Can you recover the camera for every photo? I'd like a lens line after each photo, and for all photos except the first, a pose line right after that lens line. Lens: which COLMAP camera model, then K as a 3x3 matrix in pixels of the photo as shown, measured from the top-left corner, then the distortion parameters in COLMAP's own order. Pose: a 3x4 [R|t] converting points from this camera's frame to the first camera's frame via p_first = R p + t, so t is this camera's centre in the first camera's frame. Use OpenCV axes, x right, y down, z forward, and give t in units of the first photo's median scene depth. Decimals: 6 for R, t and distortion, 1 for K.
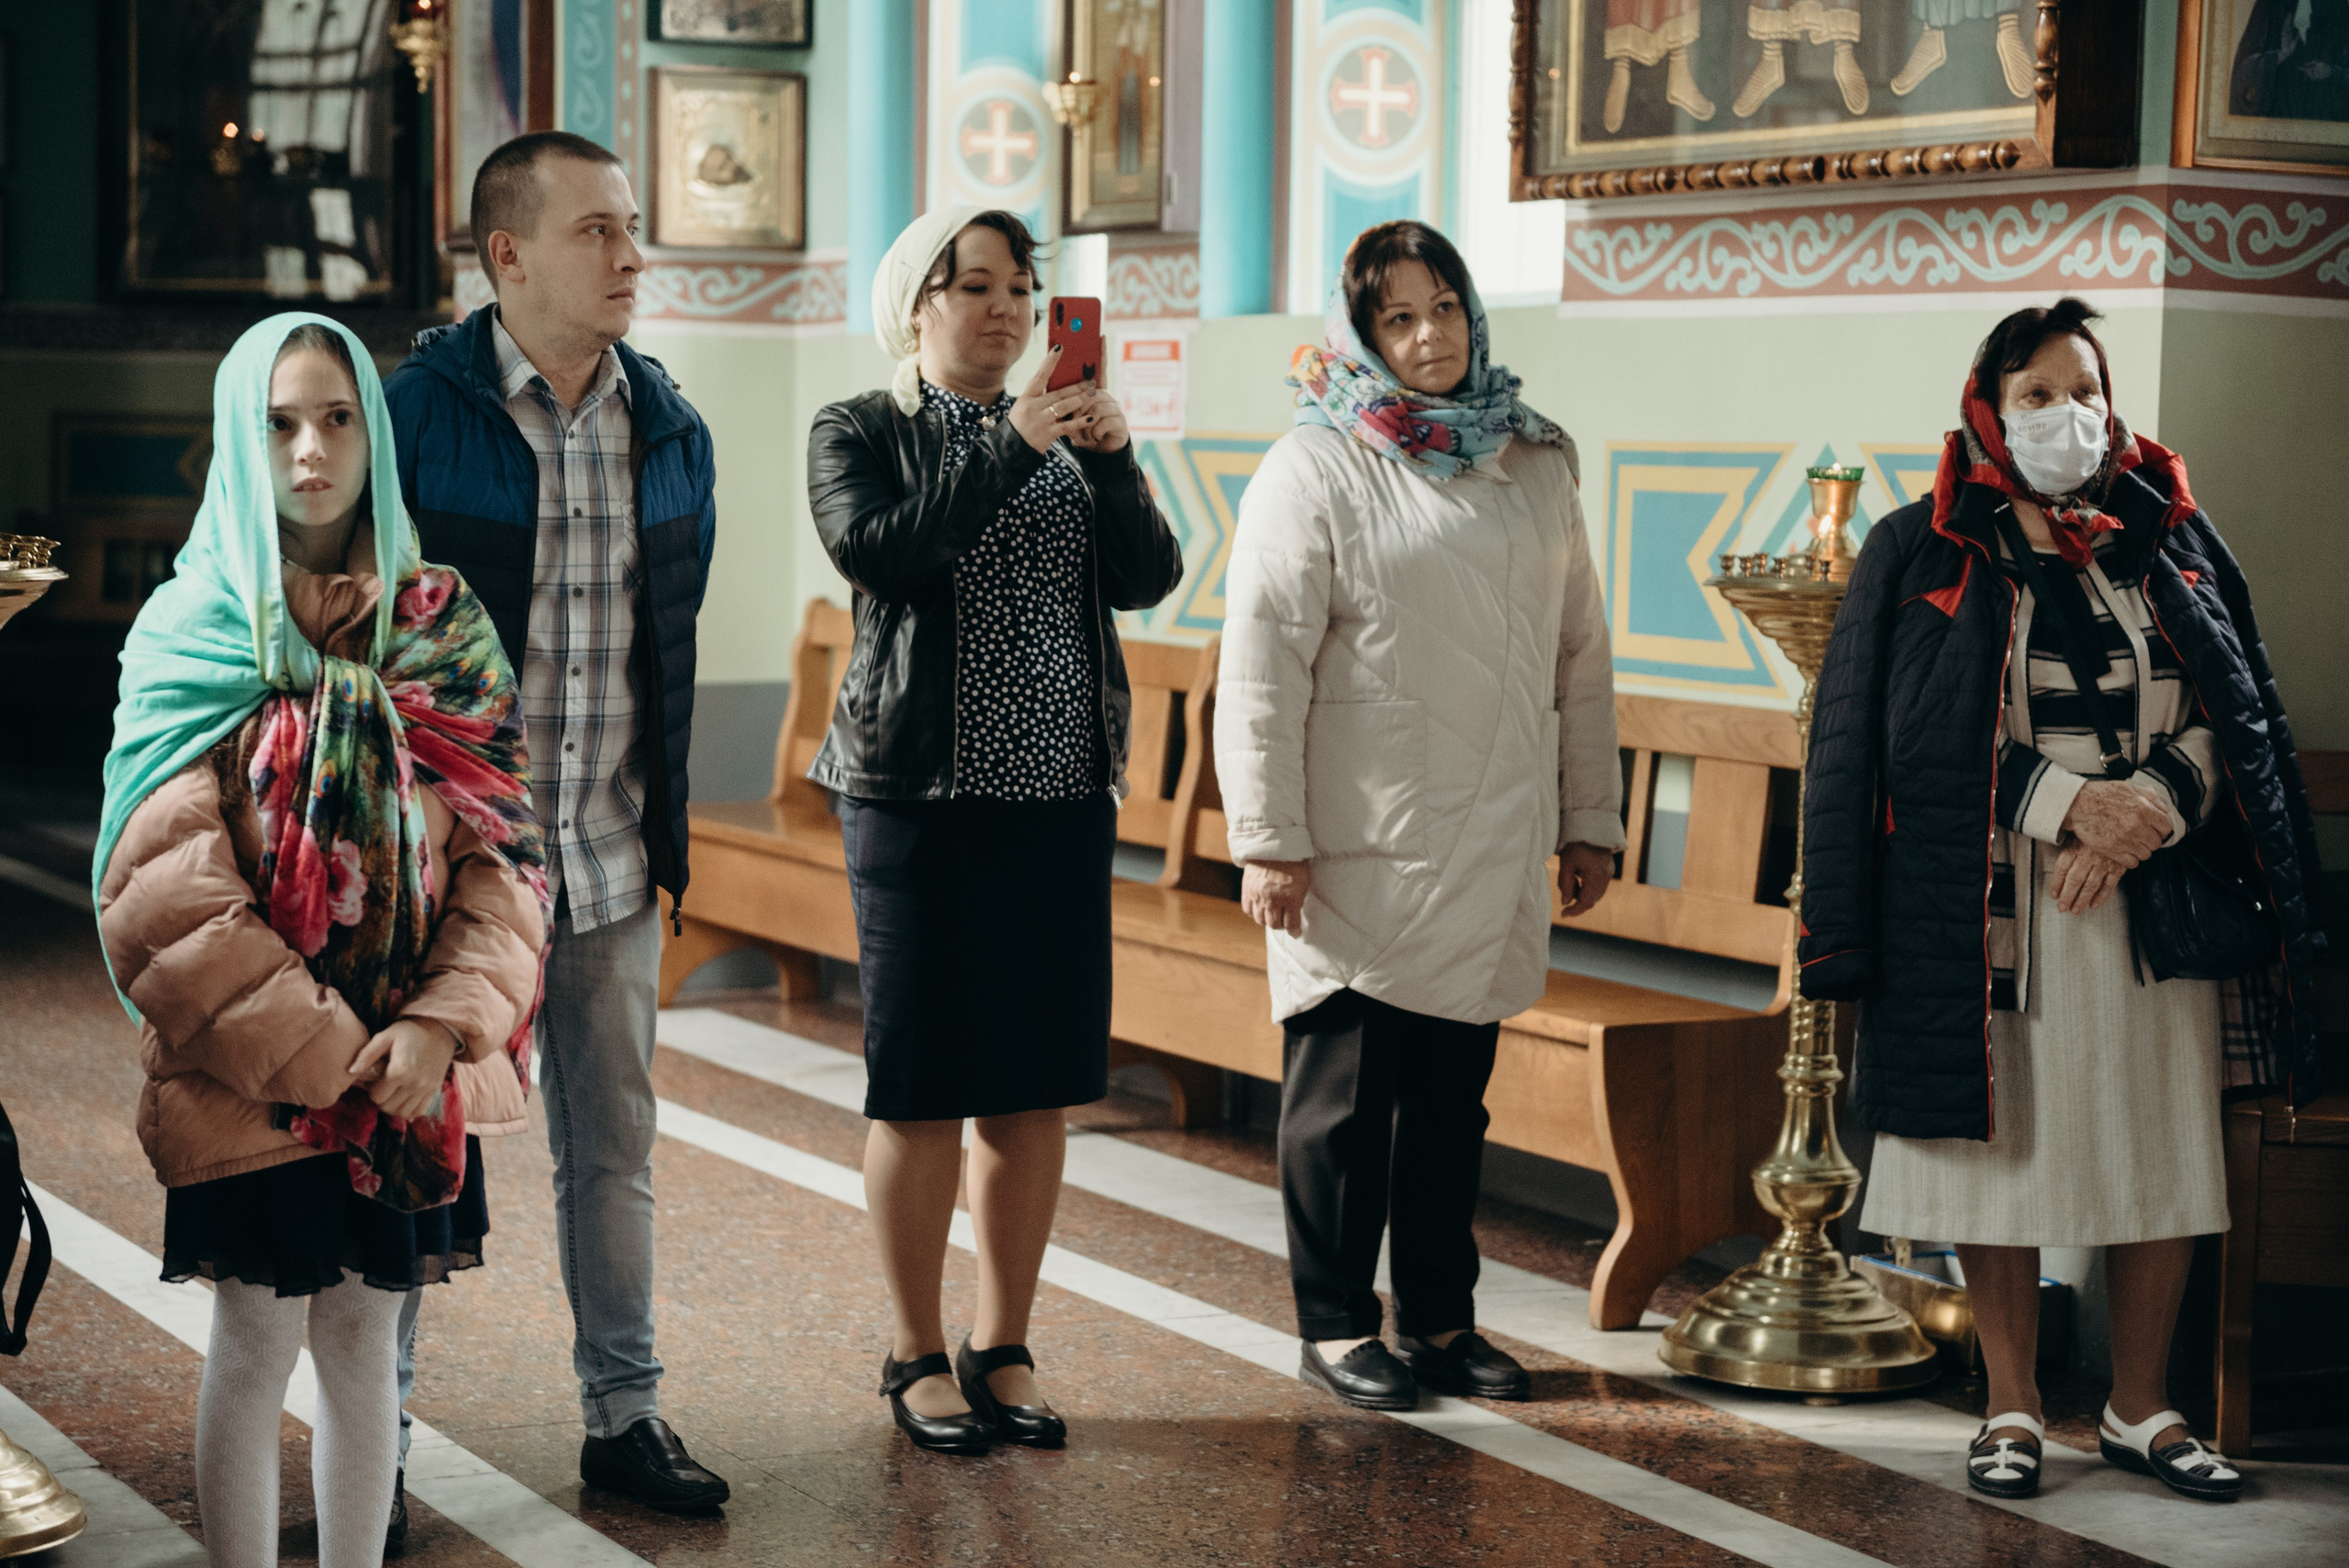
lens RADIAL K [[4592.9, 0, 1174.5], [0, 4592.9, 784.0], [0, 0, 1]] dist [0.119987, -0.075761]
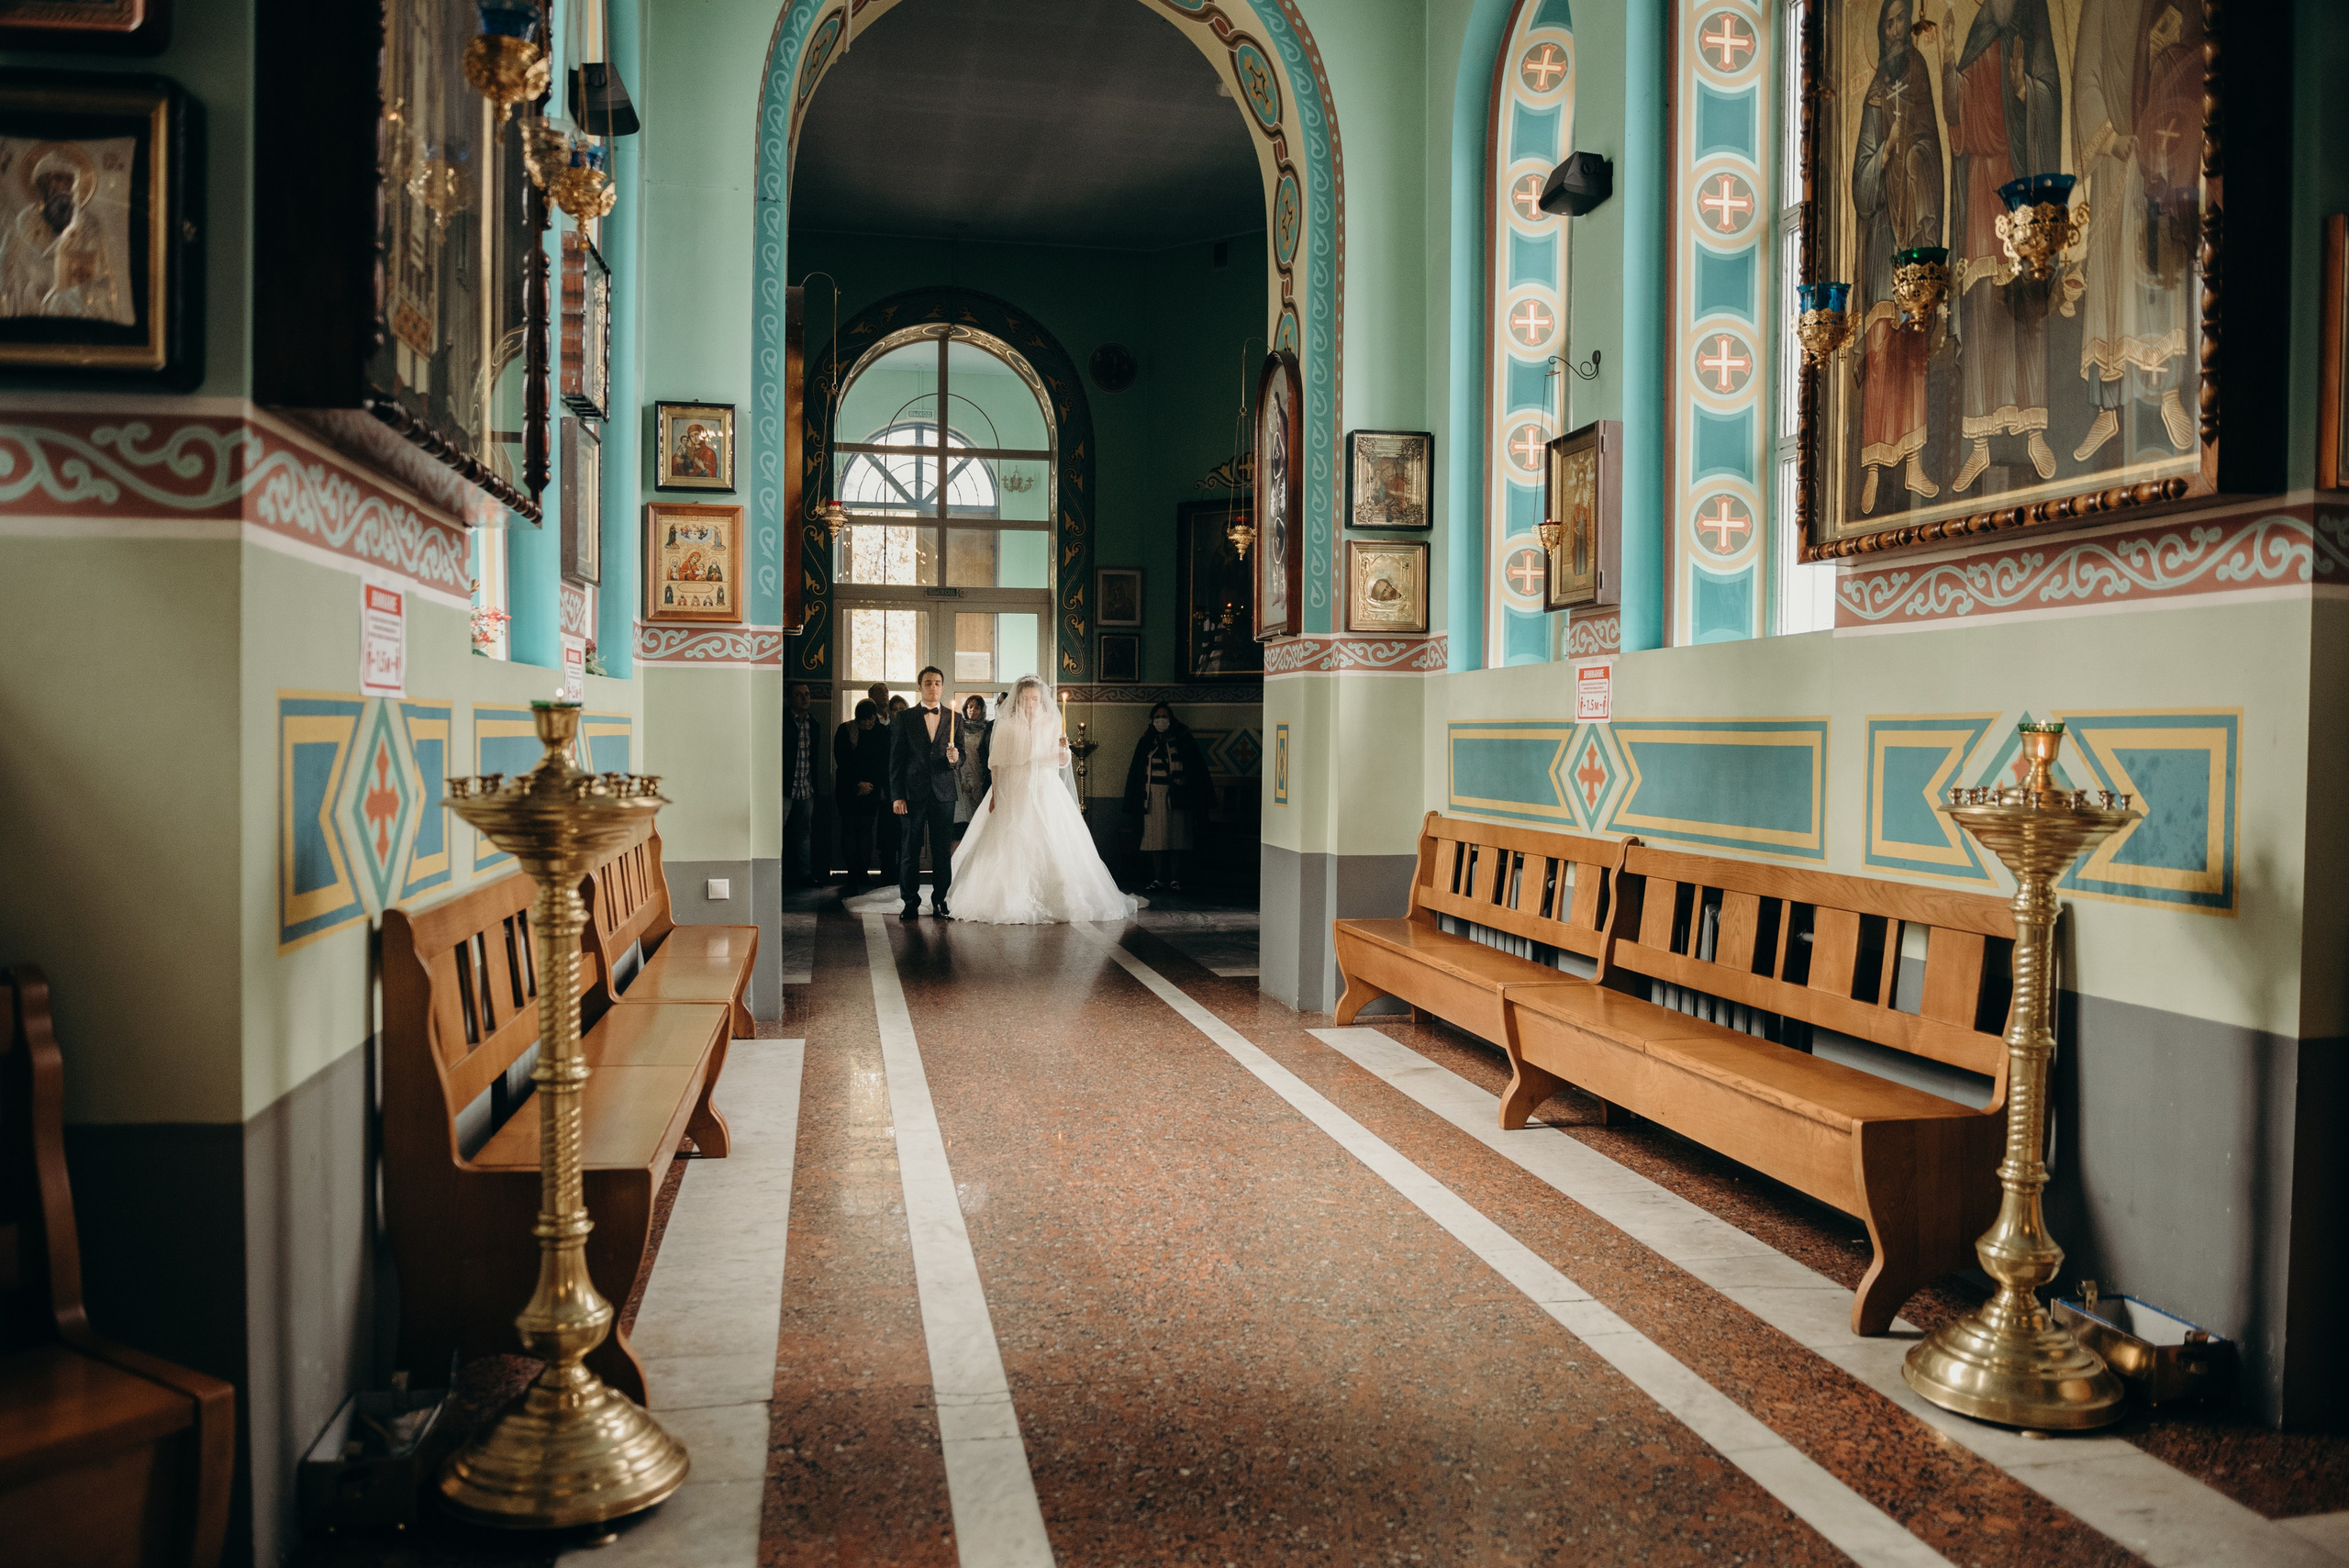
lens RADIAL K [[1712.2, 0, 1174.5], [0, 1712.2, 784.0], [0, 0, 1]] dist [-0.035426, -0.006521]
pose [[0.955189, -0.001194, -0.295995, 0.043116], [-0.014704, 0.998566, -0.051478, -0.019477], [0.295632, 0.053523, 0.953801, 0.405820]]
